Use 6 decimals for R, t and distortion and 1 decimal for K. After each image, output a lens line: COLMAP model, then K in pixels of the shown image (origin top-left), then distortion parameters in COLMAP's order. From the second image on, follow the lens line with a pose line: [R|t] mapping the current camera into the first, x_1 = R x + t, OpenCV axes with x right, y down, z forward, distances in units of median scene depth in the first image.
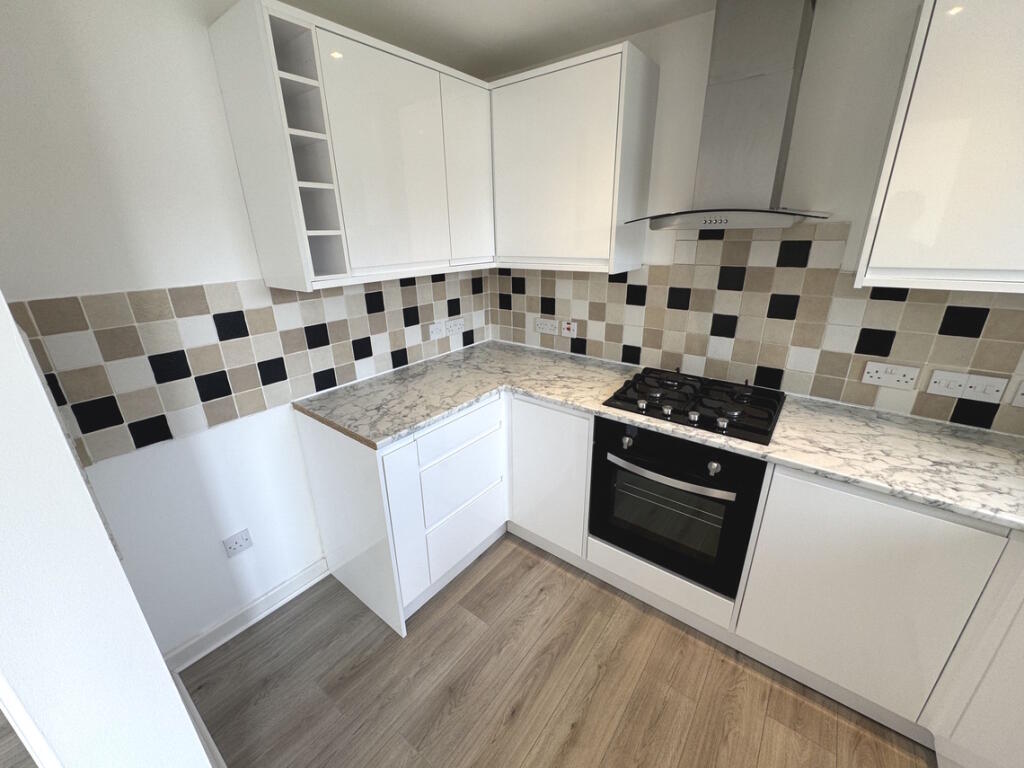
lens RADIAL K [[412.1, 0, 514.3], [0, 412.1, 386.7], [0, 0, 1]] dist [-0.000530, -0.000112]
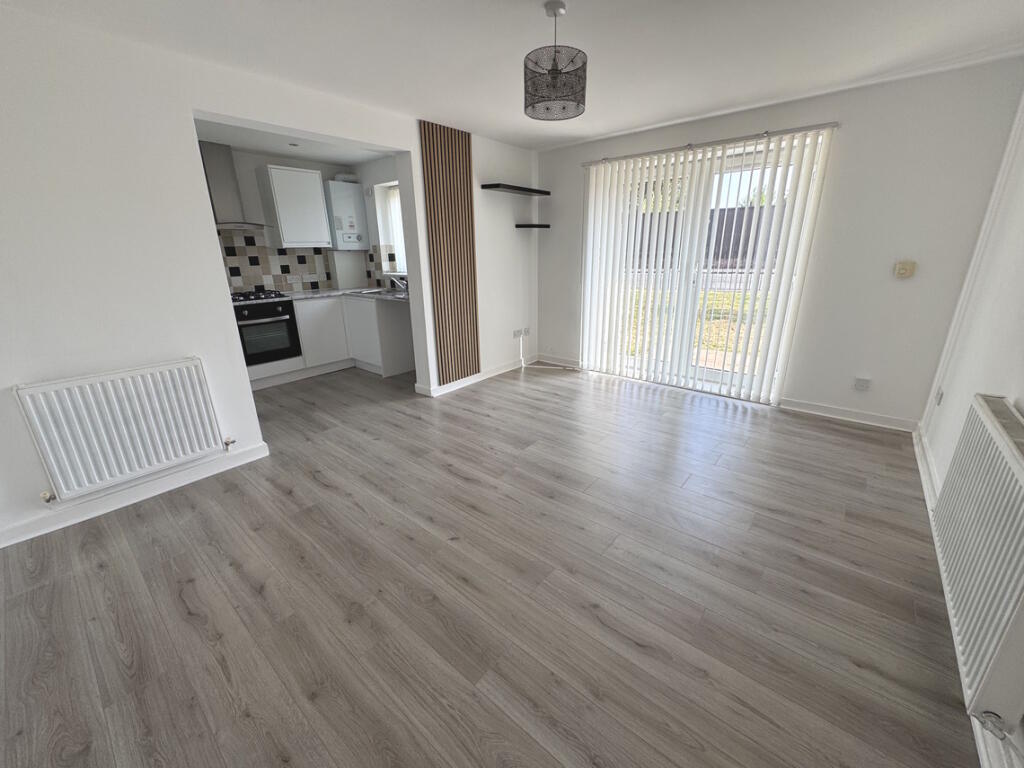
lens RADIAL K [[412.1, 0, 512.8], [0, 412.1, 379.5], [0, 0, 1]] dist [-0.000530, -0.000112]
pose [[0.036451, -0.297542, 0.954013, -2.210919], [0.352108, 0.897251, 0.266385, 0.402911], [-0.935249, 0.326205, 0.137473, -0.745849]]
